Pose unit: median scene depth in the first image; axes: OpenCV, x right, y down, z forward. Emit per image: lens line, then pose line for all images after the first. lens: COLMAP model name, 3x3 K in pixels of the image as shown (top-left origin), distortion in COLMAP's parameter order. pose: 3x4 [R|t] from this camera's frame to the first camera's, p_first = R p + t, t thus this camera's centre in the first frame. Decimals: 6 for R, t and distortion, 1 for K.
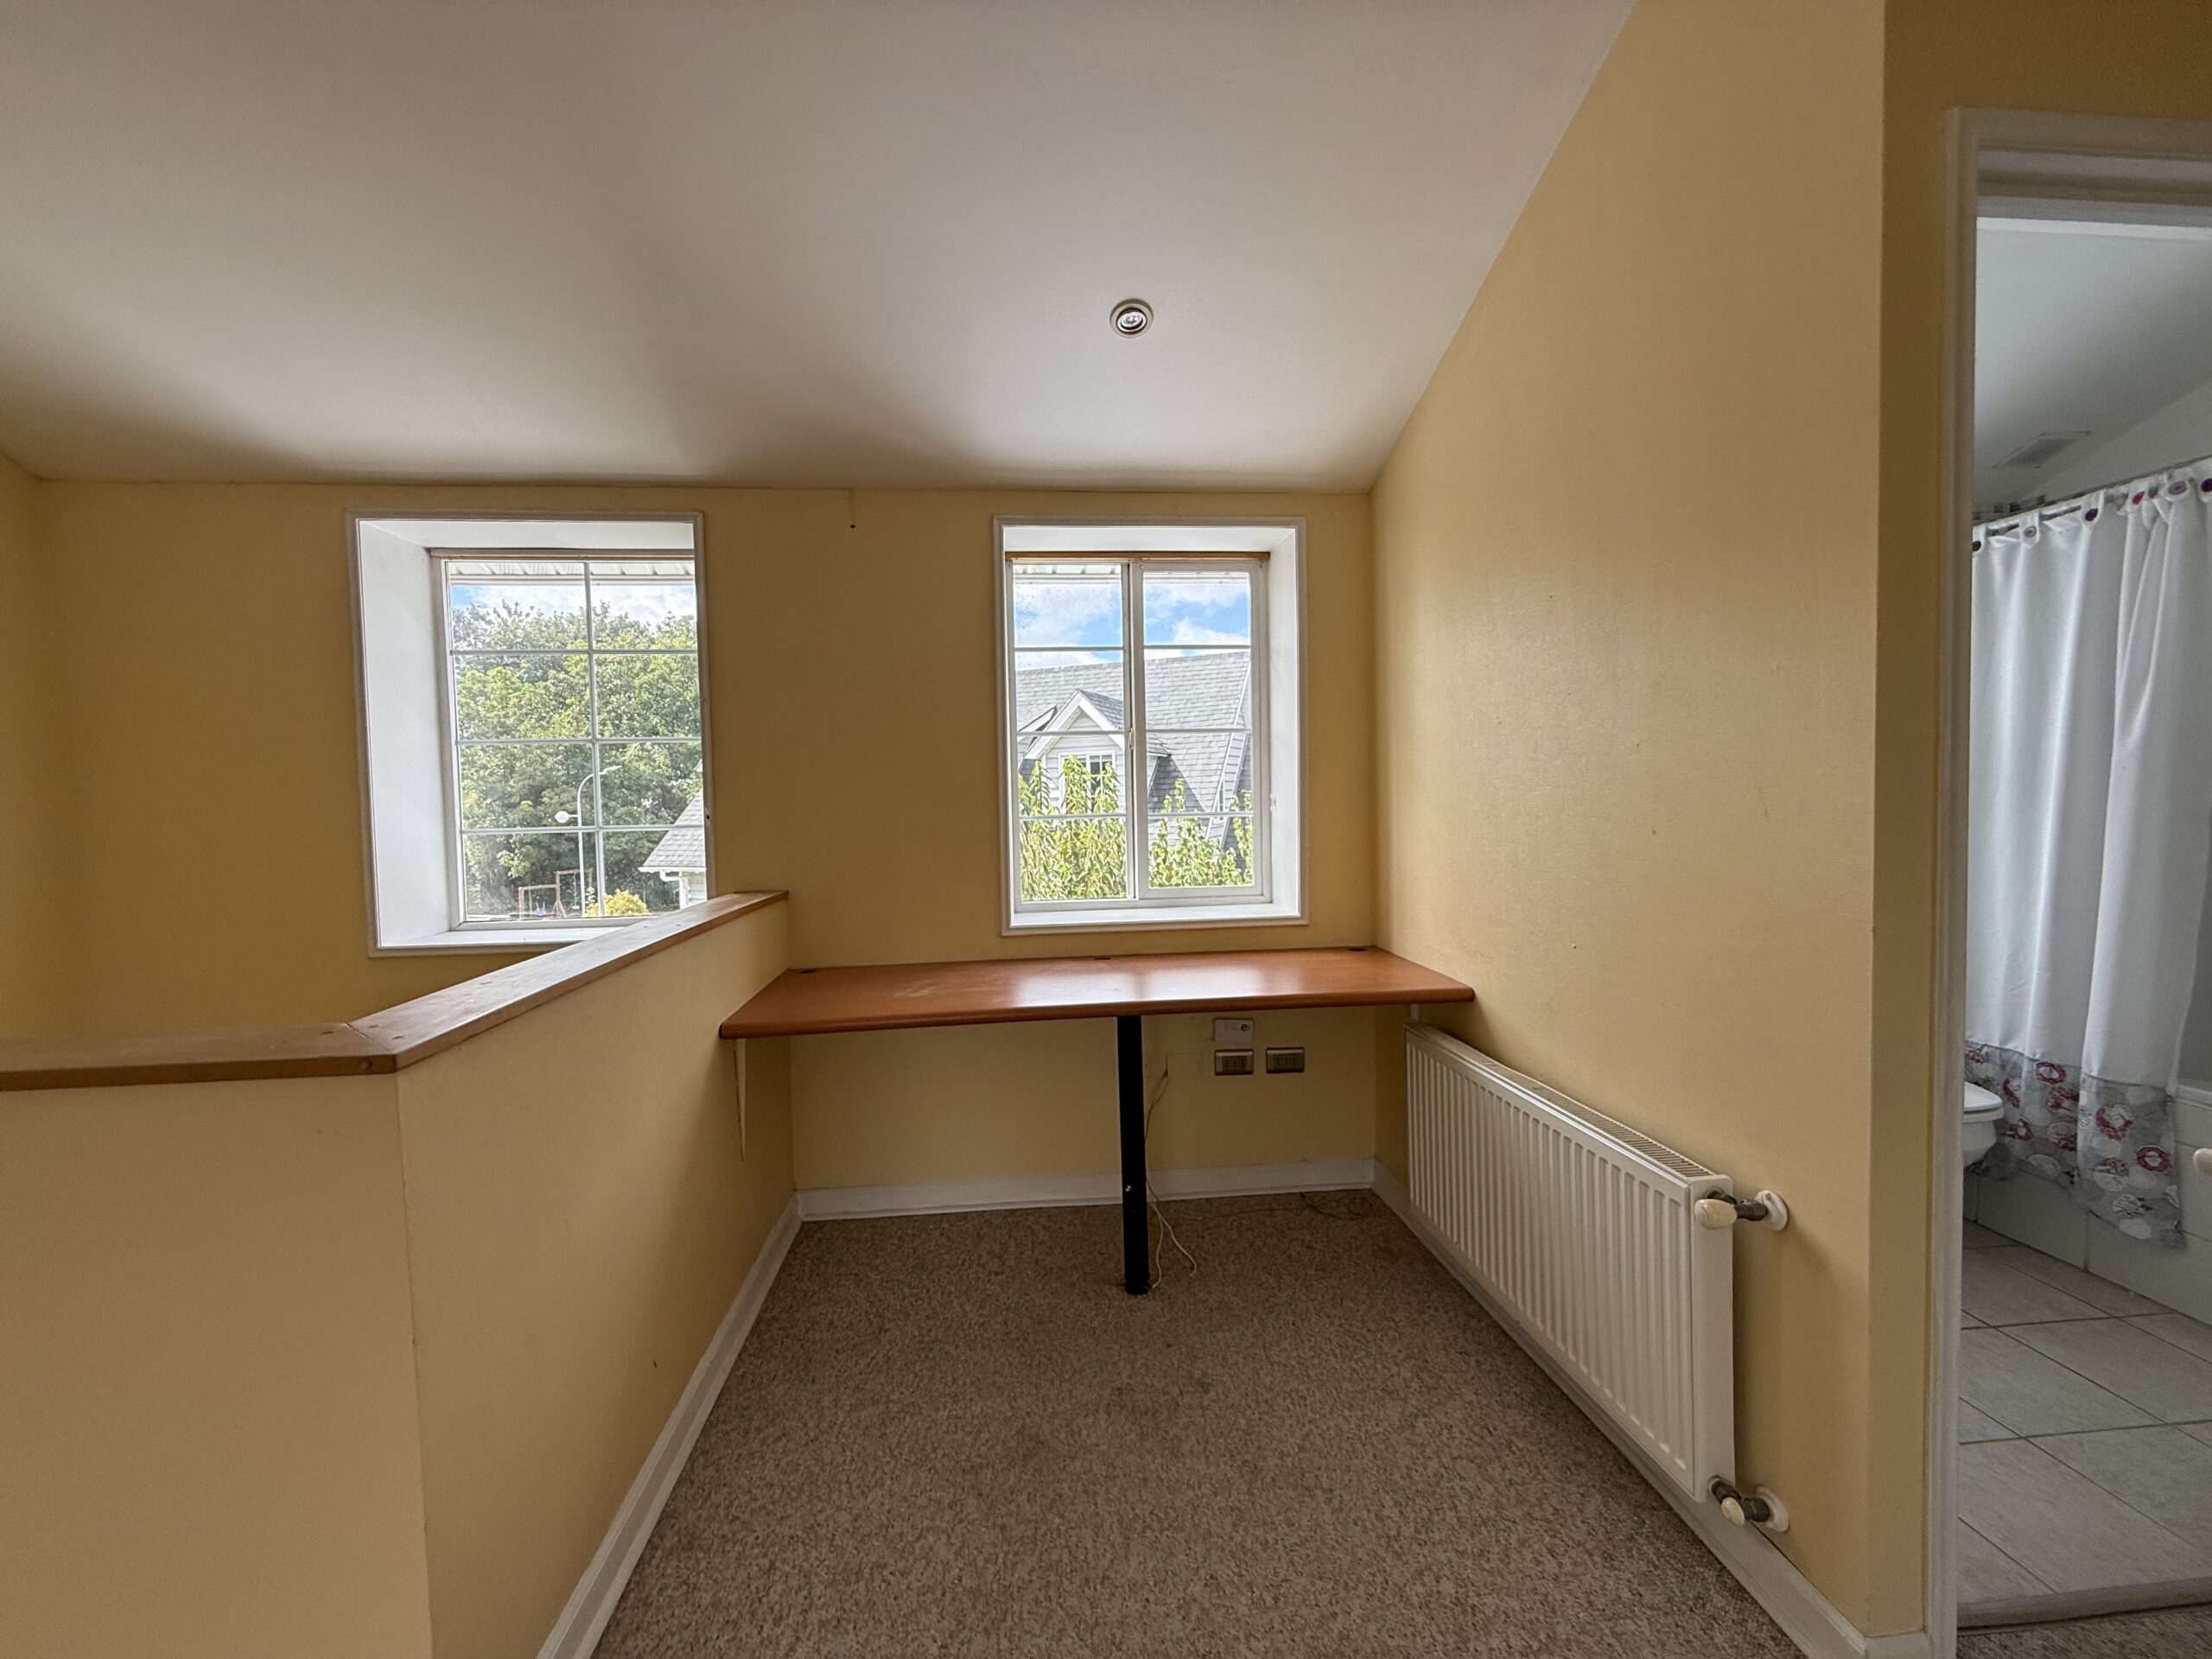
lens RADIAL K [[883.7, 0, 1101.3], [0, 883.7, 826.8], [0, 0, 1]] dist [-0.001656, 0.000986]
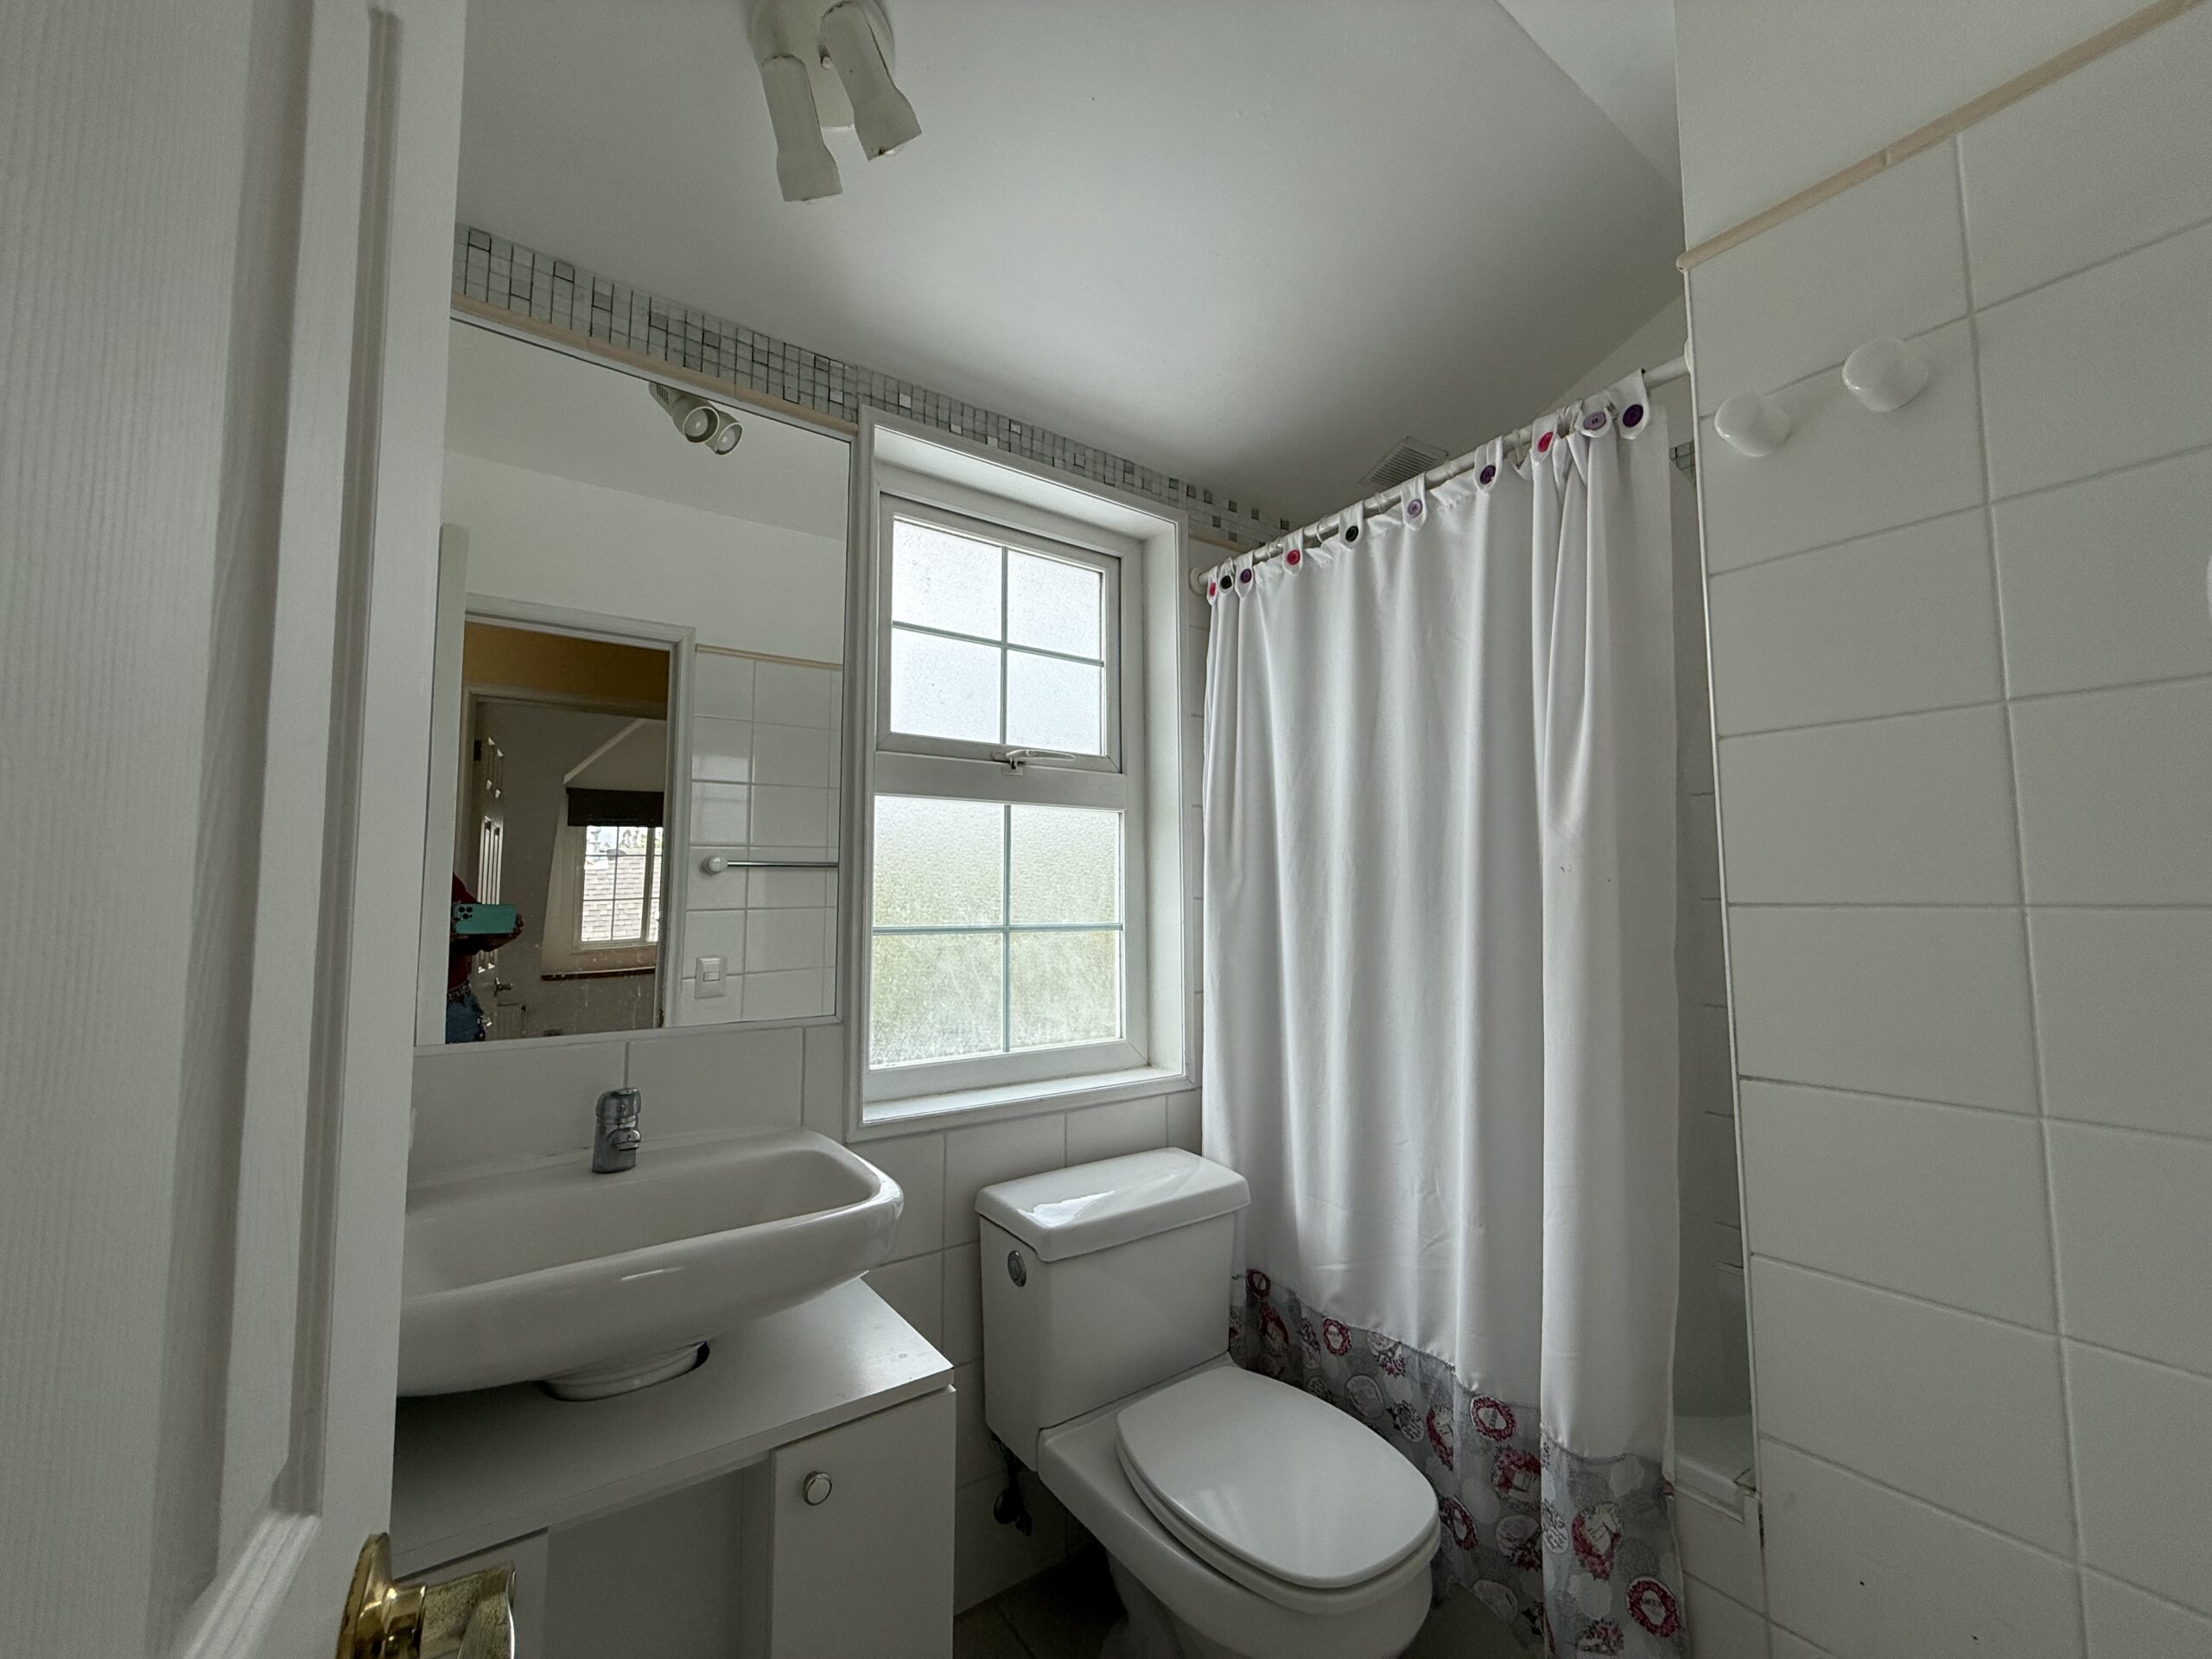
lens RADIAL K [[883.7, 0, 1101.5], [0, 883.7, 822.4], [0, 0, 1]] dist [-0.001656, 0.000986]
pose [[0.868854, 0.061529, 0.491230, 0.577334], [0.004222, 0.991290, -0.131631, -0.021363], [-0.495051, 0.116442, 0.861026, 0.614222]]
